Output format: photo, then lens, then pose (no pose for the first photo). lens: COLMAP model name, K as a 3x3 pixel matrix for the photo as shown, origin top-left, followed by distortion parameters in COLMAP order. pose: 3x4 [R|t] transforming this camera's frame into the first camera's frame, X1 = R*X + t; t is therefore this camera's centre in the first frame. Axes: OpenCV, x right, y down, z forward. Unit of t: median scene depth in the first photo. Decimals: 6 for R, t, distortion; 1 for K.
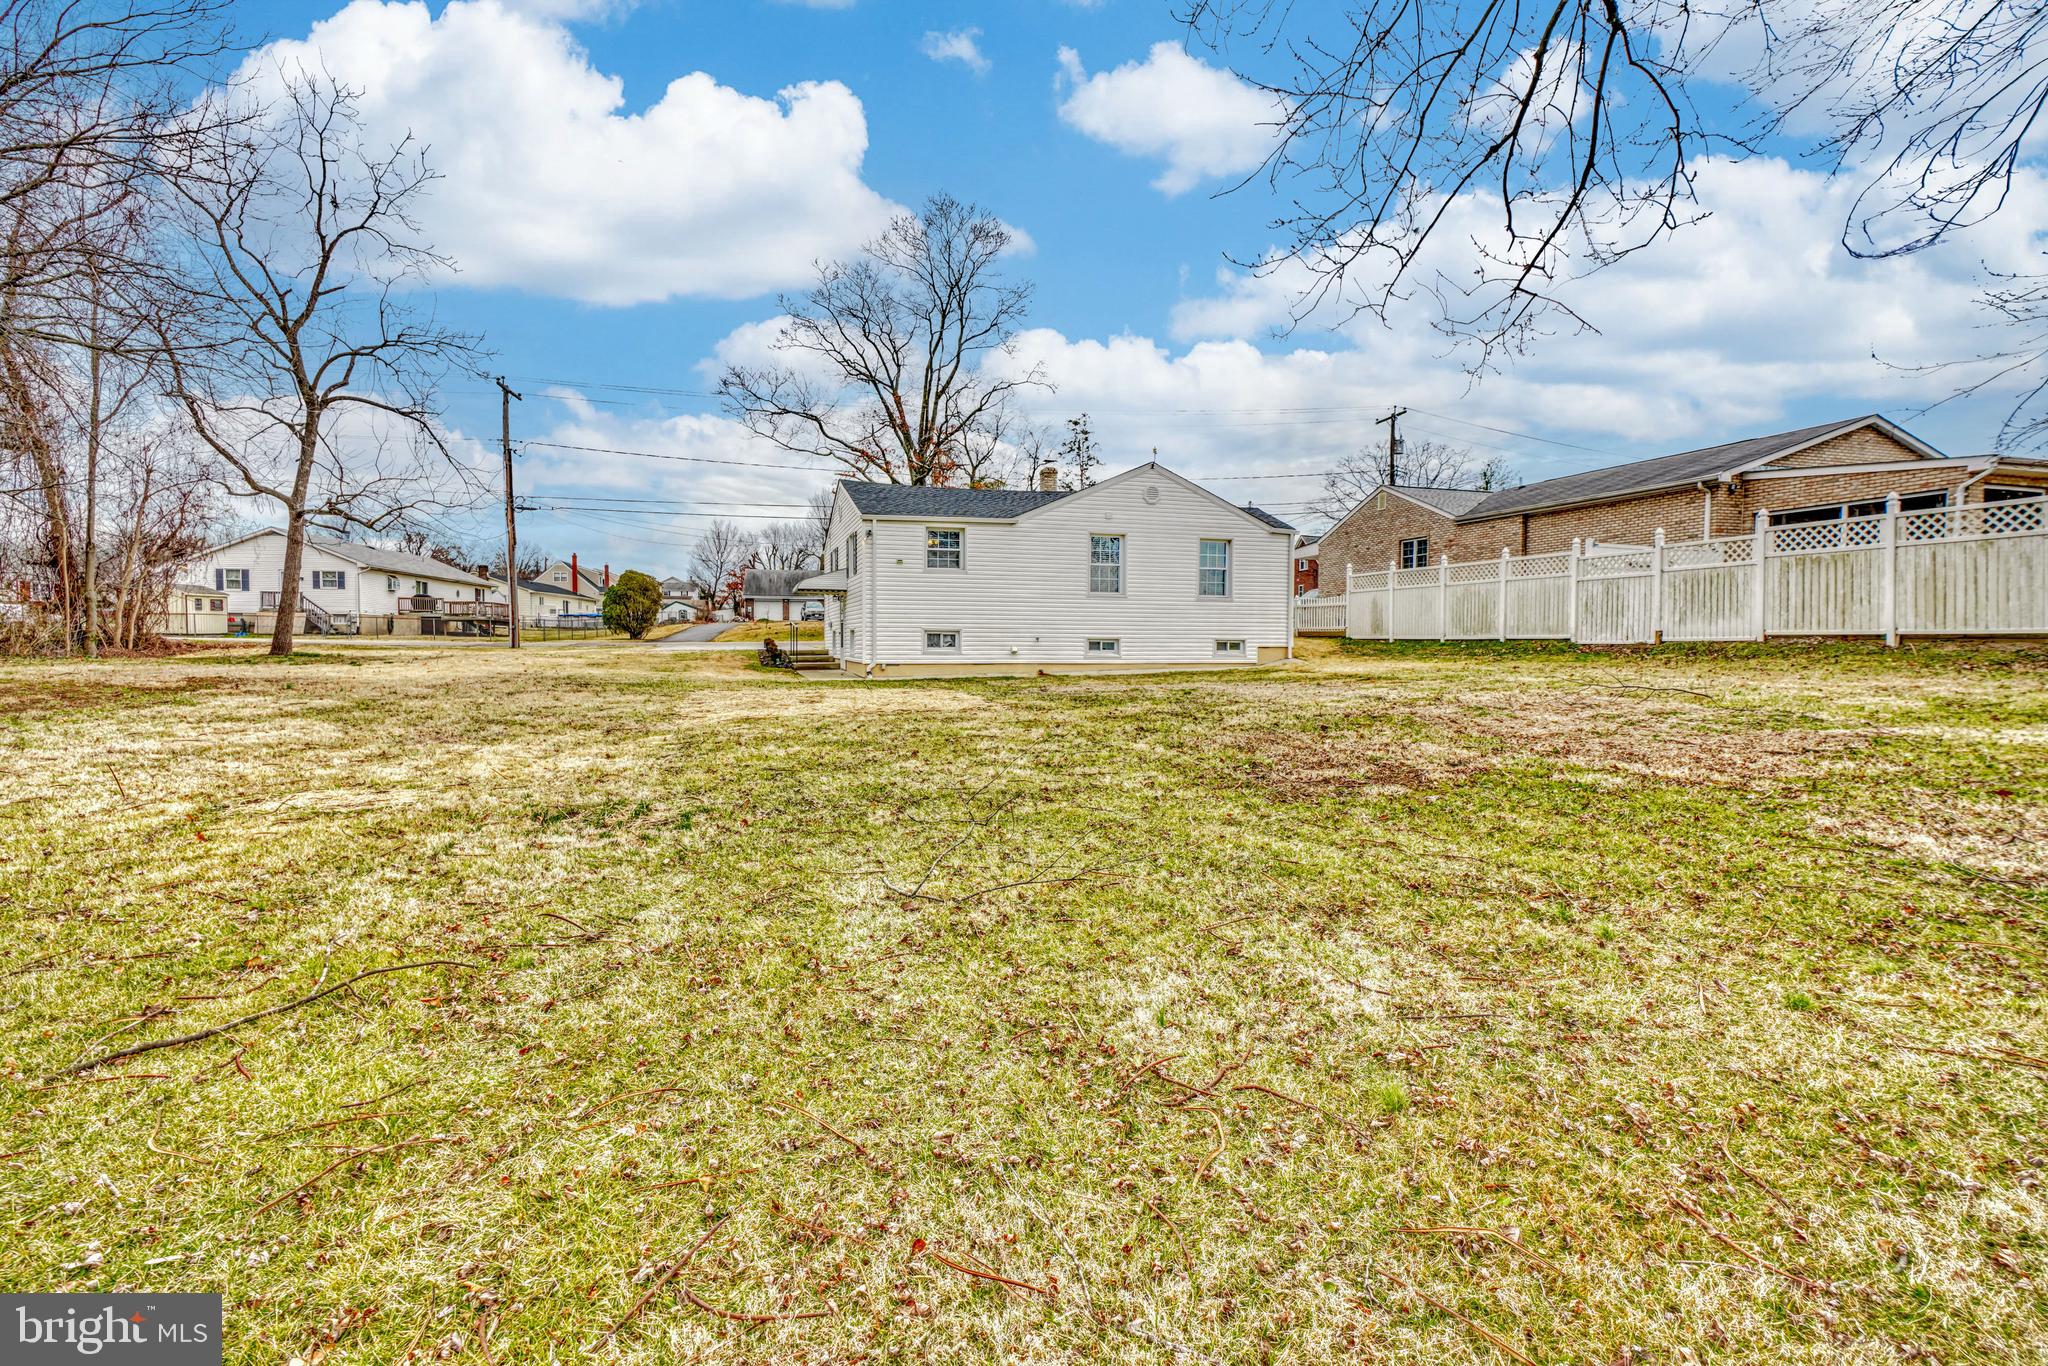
lens RADIAL K [[936.6, 0, 1024.0], [0, 936.6, 683.0], [0, 0, 1]] dist [-0.001946, -0.000029]
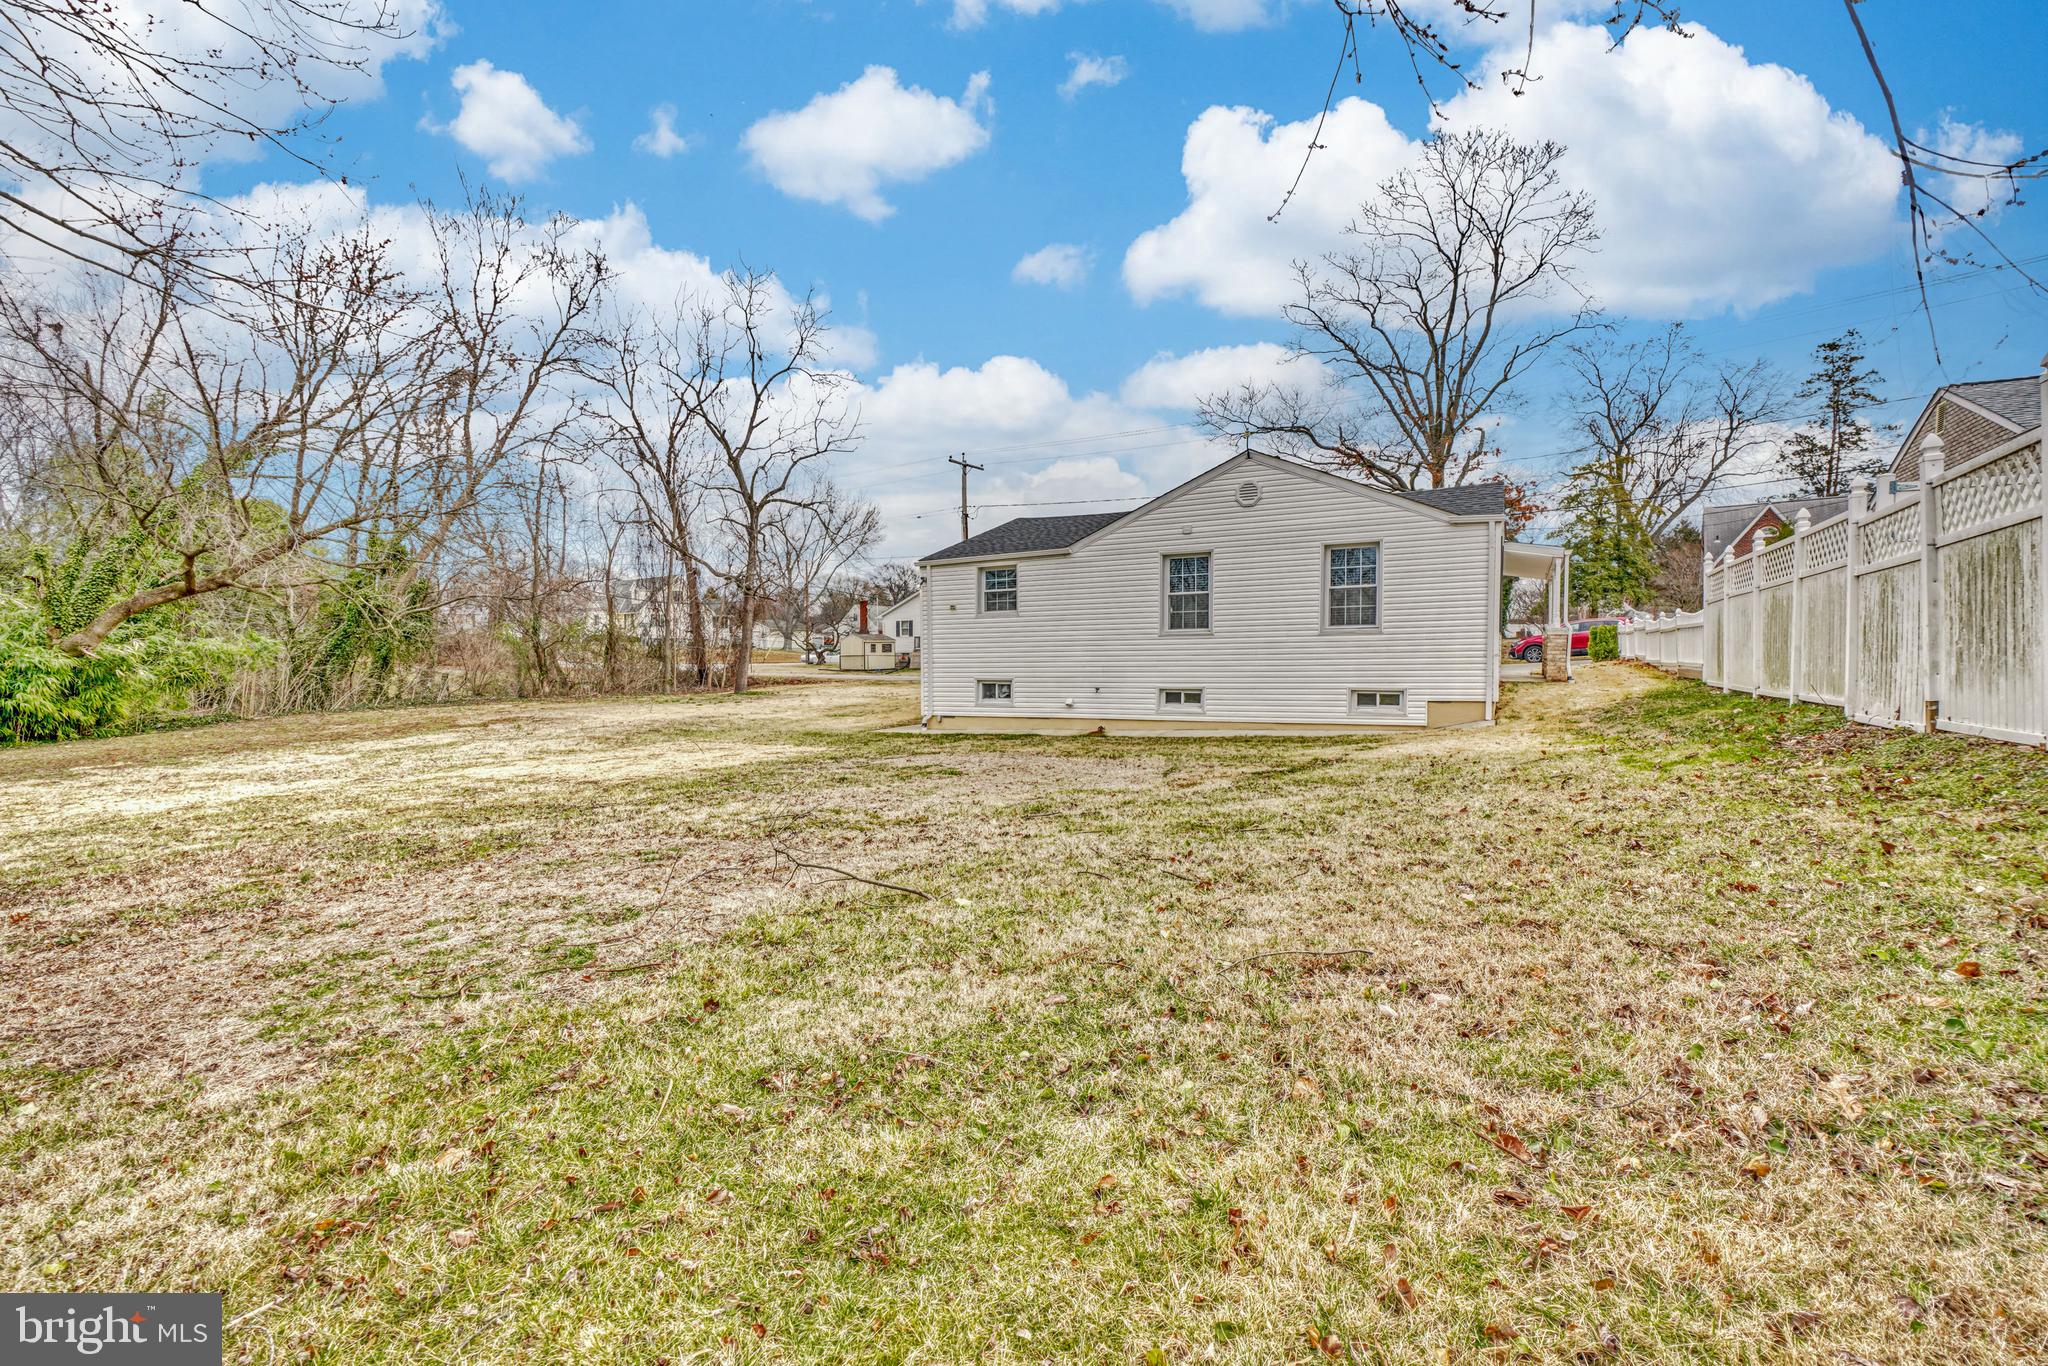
lens RADIAL K [[930.5, 0, 1011.4], [0, 930.5, 703.1], [0, 0, 1]] dist [0.002569, 0.000352]
pose [[0.706227, 0.019706, -0.707711, 0.482101], [-0.018710, 0.999783, 0.009167, -0.036204], [0.707738, 0.006768, 0.706442, 0.319651]]
